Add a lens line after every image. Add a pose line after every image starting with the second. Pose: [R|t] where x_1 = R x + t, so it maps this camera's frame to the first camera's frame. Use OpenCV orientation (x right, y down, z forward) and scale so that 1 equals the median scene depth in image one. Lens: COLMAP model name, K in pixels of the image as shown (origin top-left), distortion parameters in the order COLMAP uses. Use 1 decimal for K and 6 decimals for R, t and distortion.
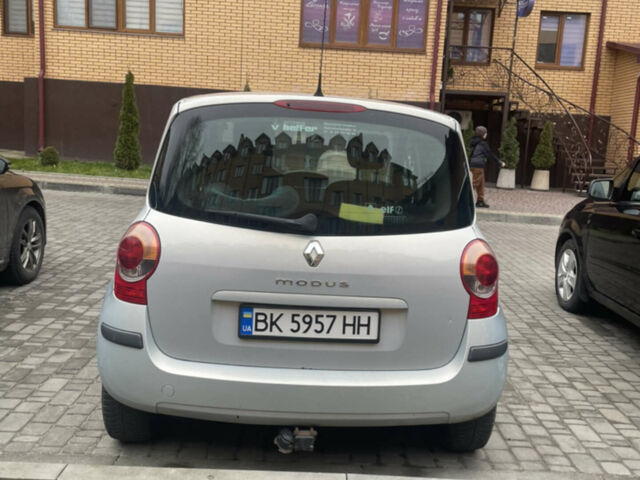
lens RADIAL K [[657.1, 0, 323.6], [0, 657.1, 238.2], [0, 0, 1]] dist [0.047121, 0.000000]
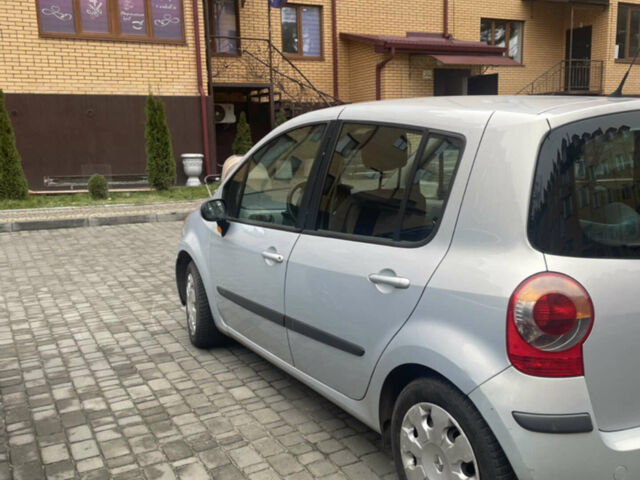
lens RADIAL K [[657.1, 0, 320.7], [0, 657.1, 242.6], [0, 0, 1]] dist [0.047121, 0.000000]
pose [[0.873930, -0.151572, 0.461815, -0.156950], [0.141798, 0.988308, 0.056035, -0.025760], [-0.464909, 0.016514, 0.885205, 0.077895]]
